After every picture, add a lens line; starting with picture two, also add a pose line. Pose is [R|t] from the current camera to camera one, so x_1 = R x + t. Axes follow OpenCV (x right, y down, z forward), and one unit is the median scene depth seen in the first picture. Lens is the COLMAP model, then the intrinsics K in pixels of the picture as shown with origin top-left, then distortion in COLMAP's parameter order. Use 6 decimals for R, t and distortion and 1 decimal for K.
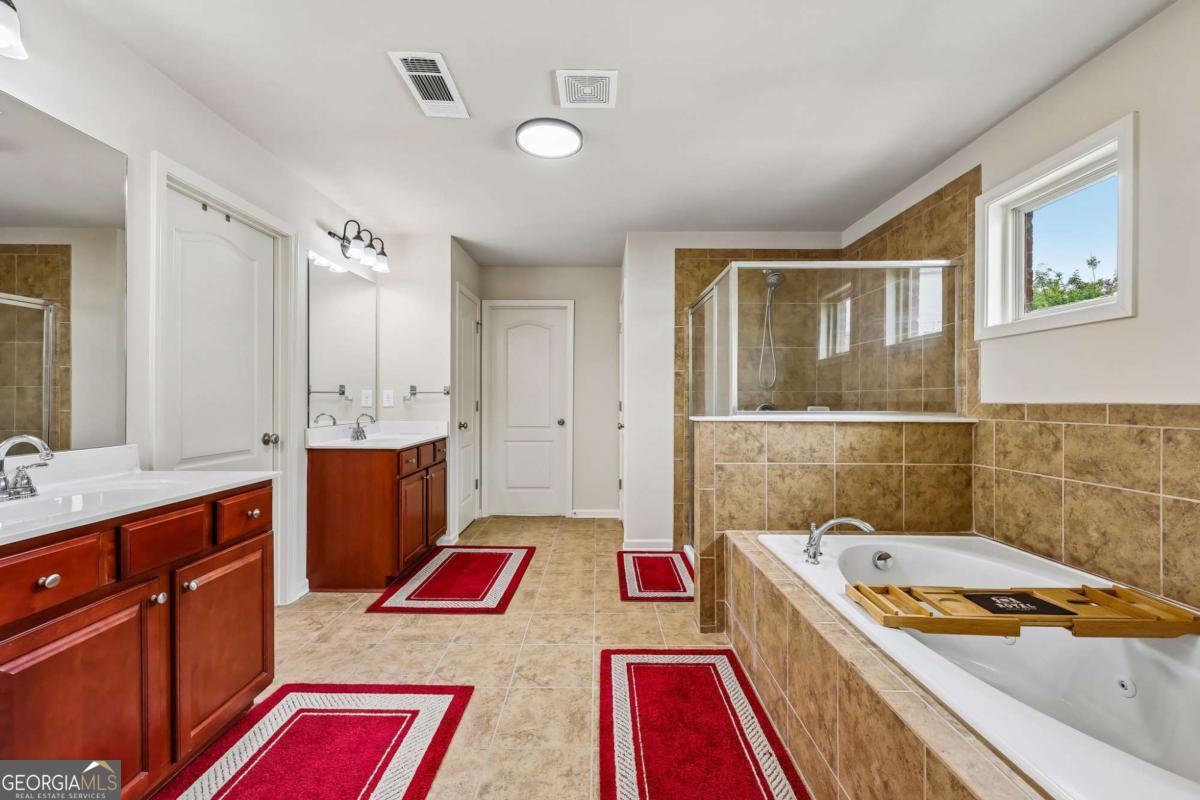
lens RADIAL K [[491.6, 0, 600.3], [0, 491.6, 400.8], [0, 0, 1]] dist [-0.000844, 0.000578]
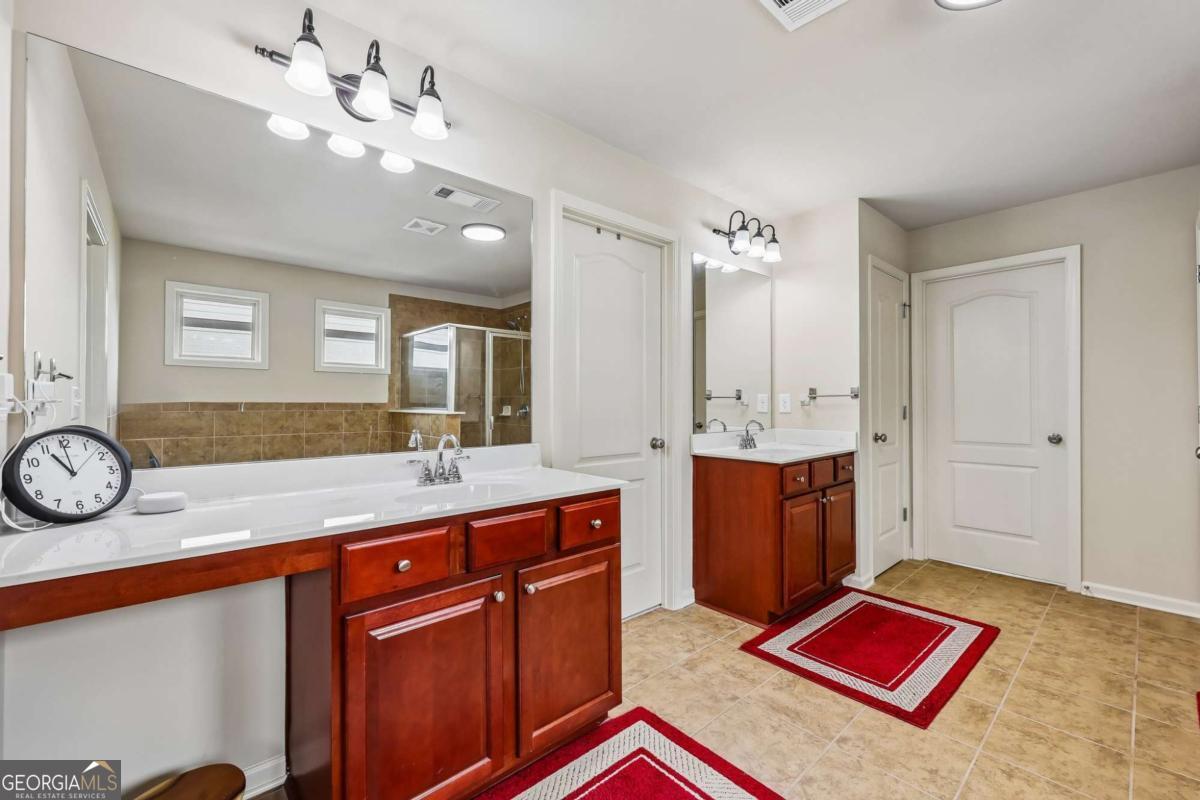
lens RADIAL K [[491.6, 0, 590.4], [0, 491.6, 399.4], [0, 0, 1]] dist [-0.000844, 0.000578]
pose [[0.658078, -0.009925, -0.752884, 0.007366], [0.000337, 0.999917, -0.012887, -0.000469], [0.752950, 0.008226, 0.658027, 0.186853]]
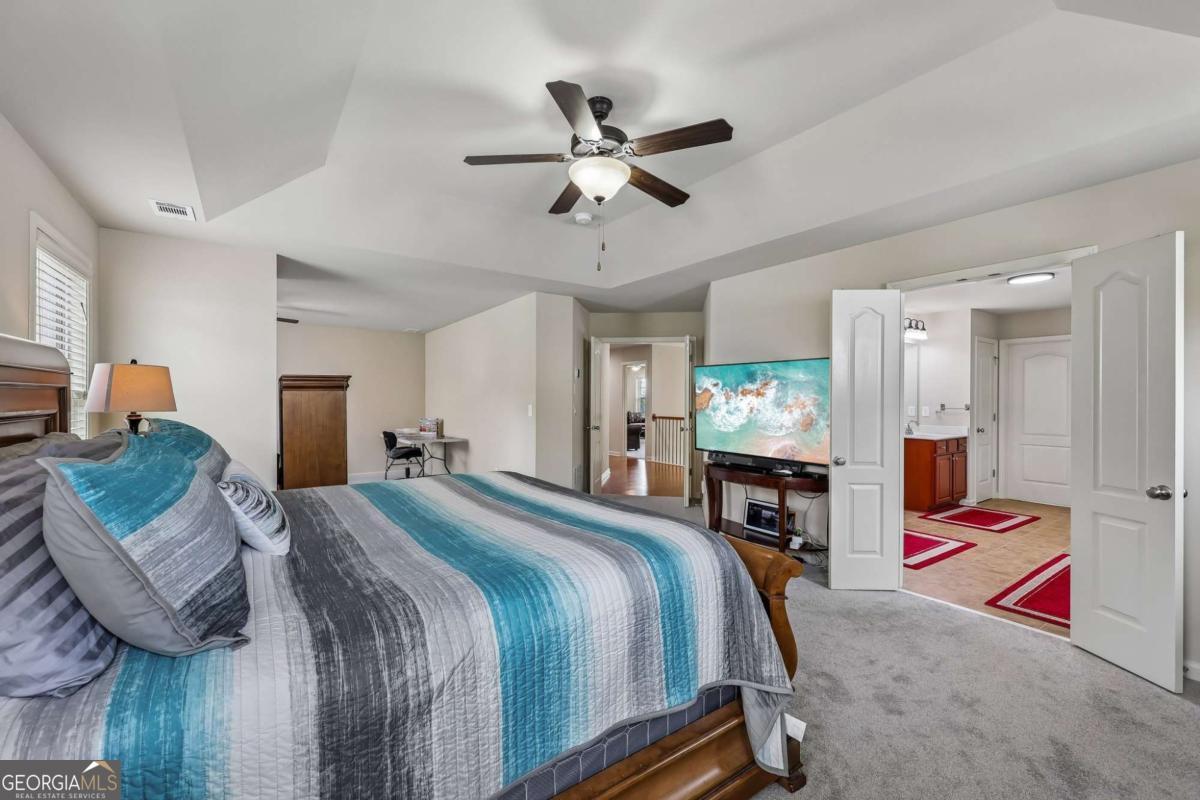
lens RADIAL K [[491.6, 0, 594.7], [0, 491.6, 400.4], [0, 0, 1]] dist [-0.000844, 0.000578]
pose [[0.570240, 0.002420, -0.821474, 0.368407], [-0.007117, 0.999973, -0.001995, -0.038500], [0.821447, 0.006984, 0.570242, -1.077858]]
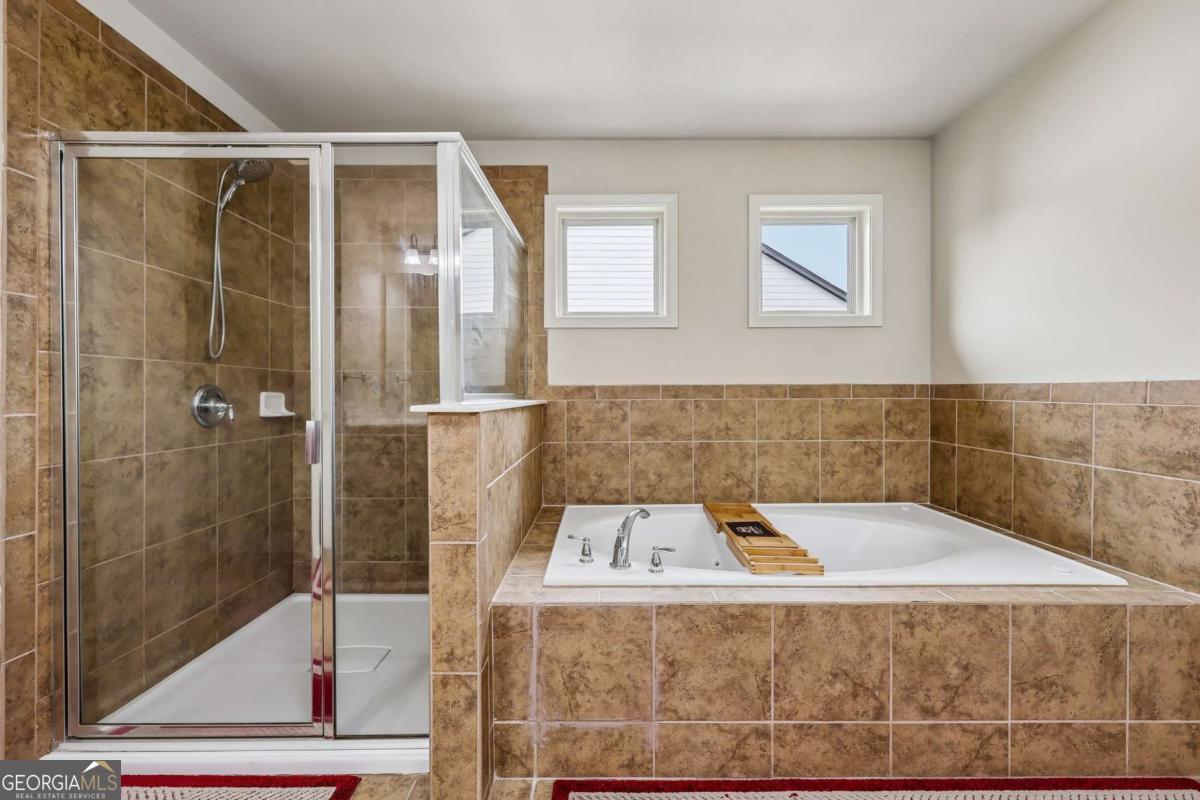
lens RADIAL K [[491.6, 0, 601.6], [0, 491.6, 400.8], [0, 0, 1]] dist [-0.000844, 0.000578]
pose [[0.002800, -0.011873, 0.999926, -0.398313], [0.004984, 0.999917, 0.011859, 0.032329], [-0.999984, 0.004950, 0.002858, 1.097240]]
